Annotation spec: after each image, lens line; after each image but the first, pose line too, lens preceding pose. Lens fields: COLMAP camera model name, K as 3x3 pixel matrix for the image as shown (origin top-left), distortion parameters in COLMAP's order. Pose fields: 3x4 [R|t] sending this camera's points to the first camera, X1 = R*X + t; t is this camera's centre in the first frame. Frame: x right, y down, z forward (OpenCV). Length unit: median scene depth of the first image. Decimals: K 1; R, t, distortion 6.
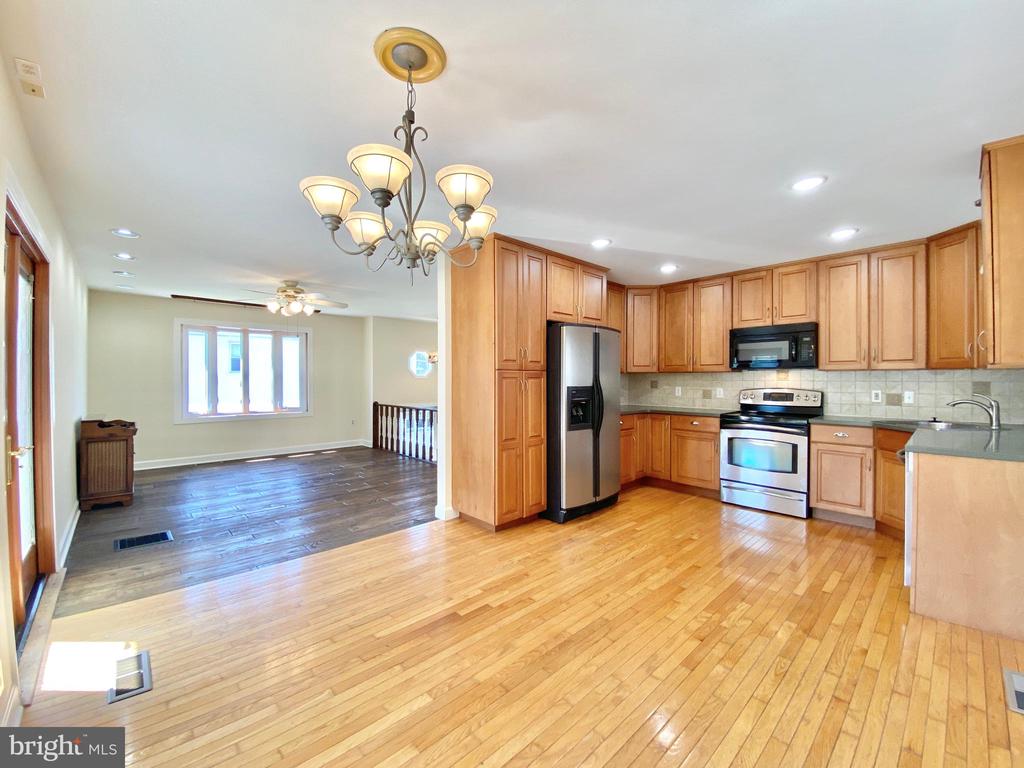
lens RADIAL K [[416.3, 0, 508.1], [0, 416.3, 380.5], [0, 0, 1]] dist [0.011280, -0.016490]
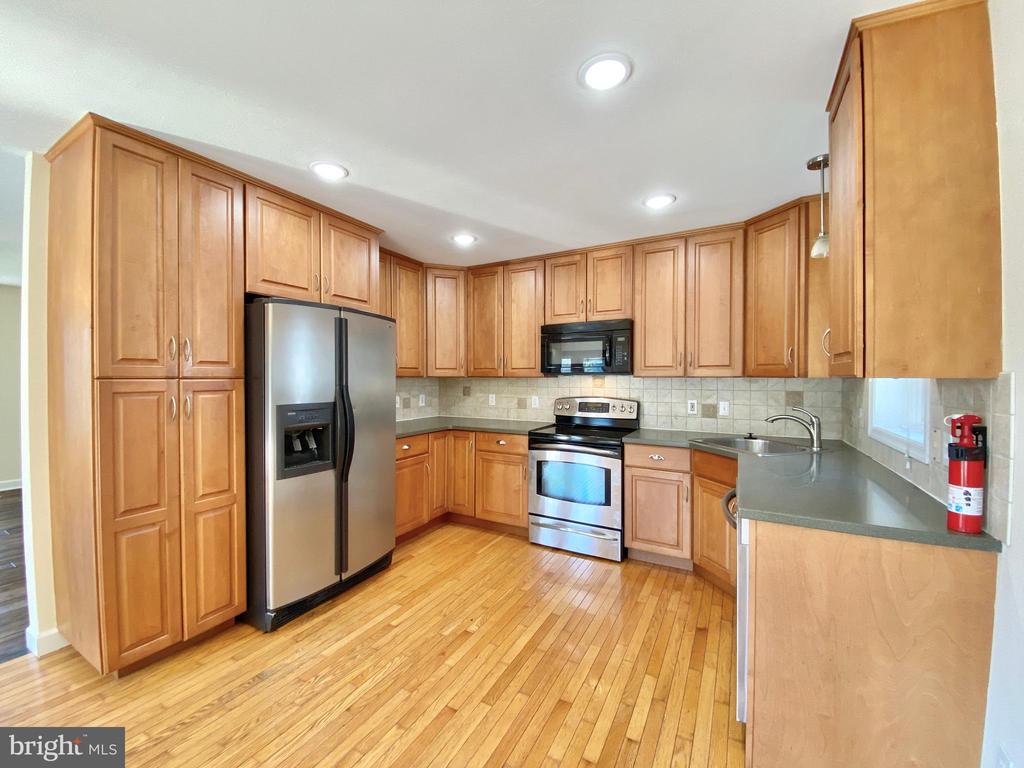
lens RADIAL K [[416.3, 0, 510.3], [0, 416.3, 380.0], [0, 0, 1]] dist [0.011280, -0.016490]
pose [[0.947626, -0.002044, 0.319376, 0.261989], [0.001032, 0.999994, 0.003338, -0.022473], [-0.319381, -0.002834, 0.947622, 0.312227]]
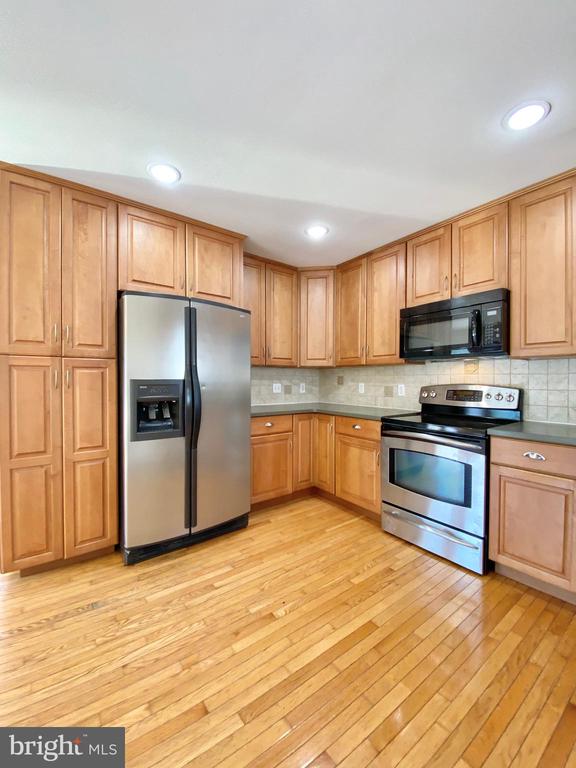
lens RADIAL K [[312.2, 0, 288.3], [0, 312.2, 384.6], [0, 0, 1]] dist [0.011280, -0.016490]
pose [[0.994733, 0.003029, -0.102451, 0.458110], [-0.002034, 0.999950, 0.009811, 0.016793], [0.102476, -0.009551, 0.994690, 0.471973]]
